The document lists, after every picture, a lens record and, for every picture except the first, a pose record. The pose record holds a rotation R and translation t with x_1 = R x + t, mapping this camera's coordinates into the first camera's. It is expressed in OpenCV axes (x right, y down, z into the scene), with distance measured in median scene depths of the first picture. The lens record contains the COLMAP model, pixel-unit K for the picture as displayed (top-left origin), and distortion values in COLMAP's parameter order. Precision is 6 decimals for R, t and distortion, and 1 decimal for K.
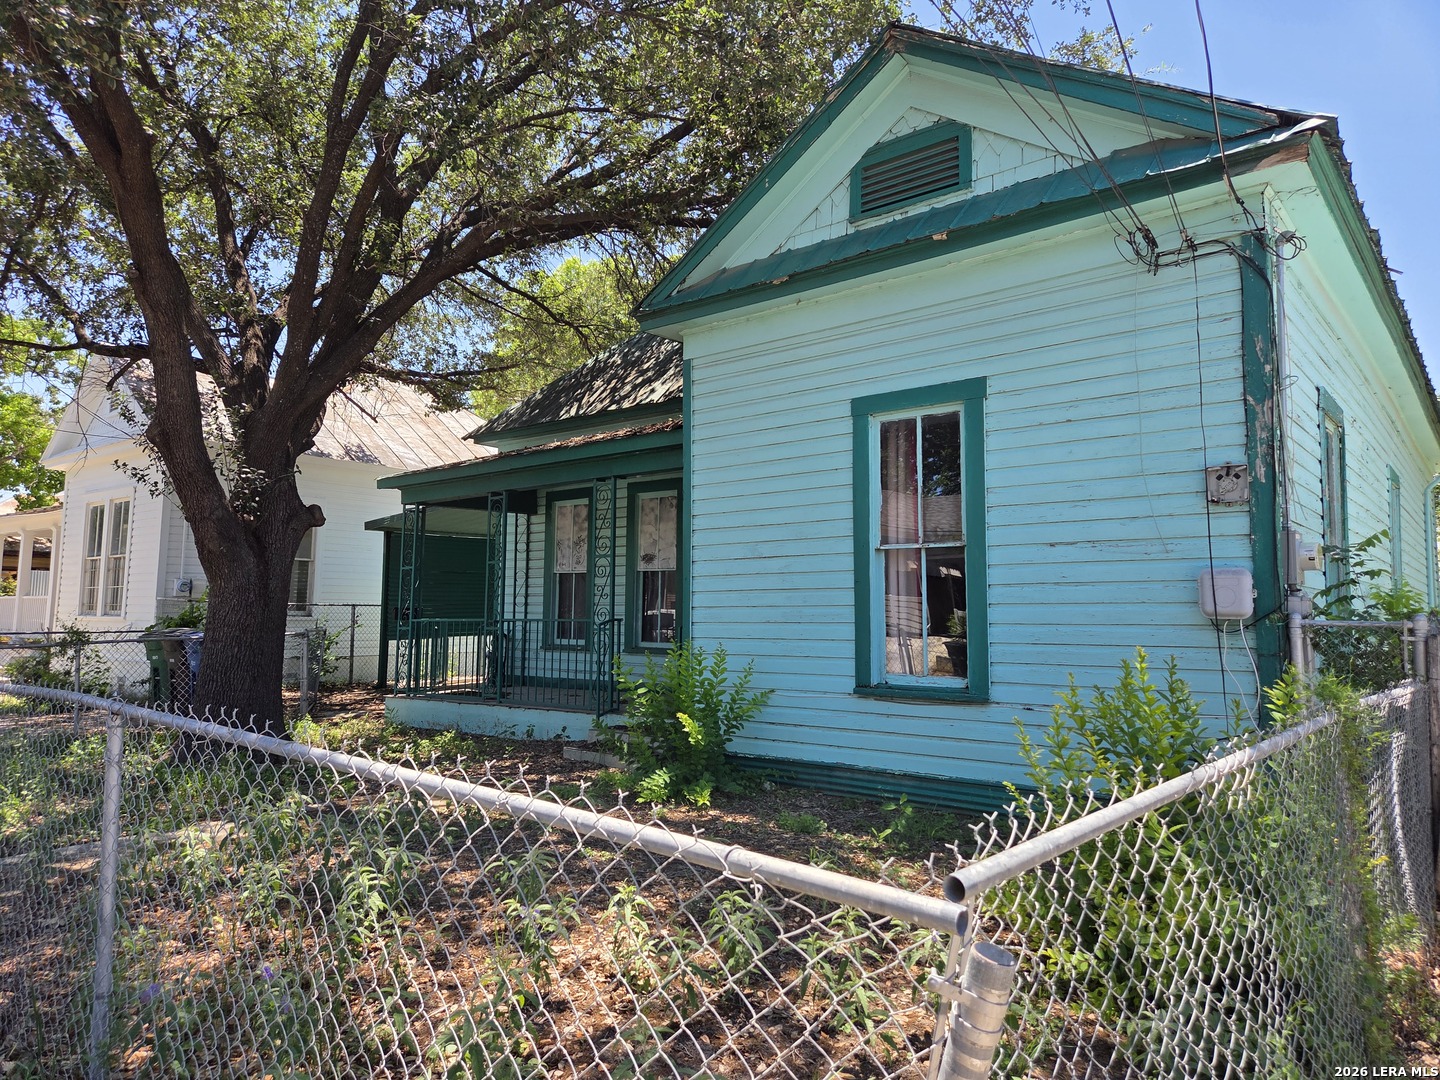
lens RADIAL K [[975.6, 0, 721.1], [0, 975.6, 514.8], [0, 0, 1]] dist [0.097403, -0.090080]
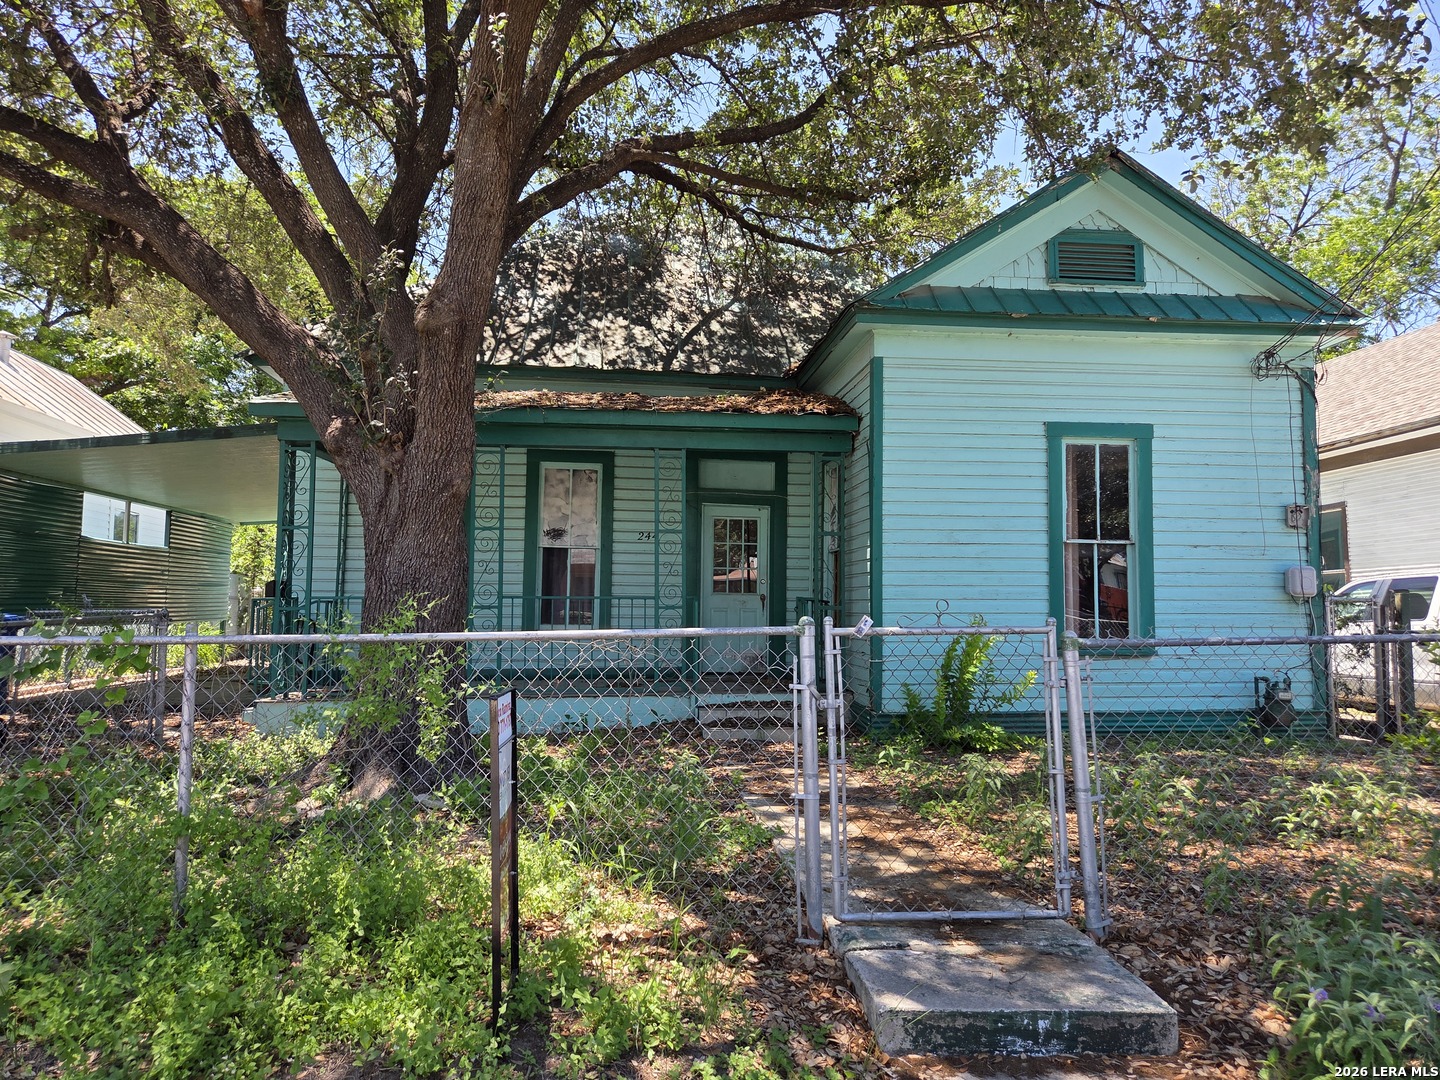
lens RADIAL K [[975.6, 0, 721.1], [0, 975.6, 514.8], [0, 0, 1]] dist [0.097403, -0.090080]
pose [[0.689049, 0.070021, 0.721324, -1.071856], [-0.075385, 0.996847, -0.024755, 0.063949], [-0.720783, -0.037319, 0.692155, 0.423236]]
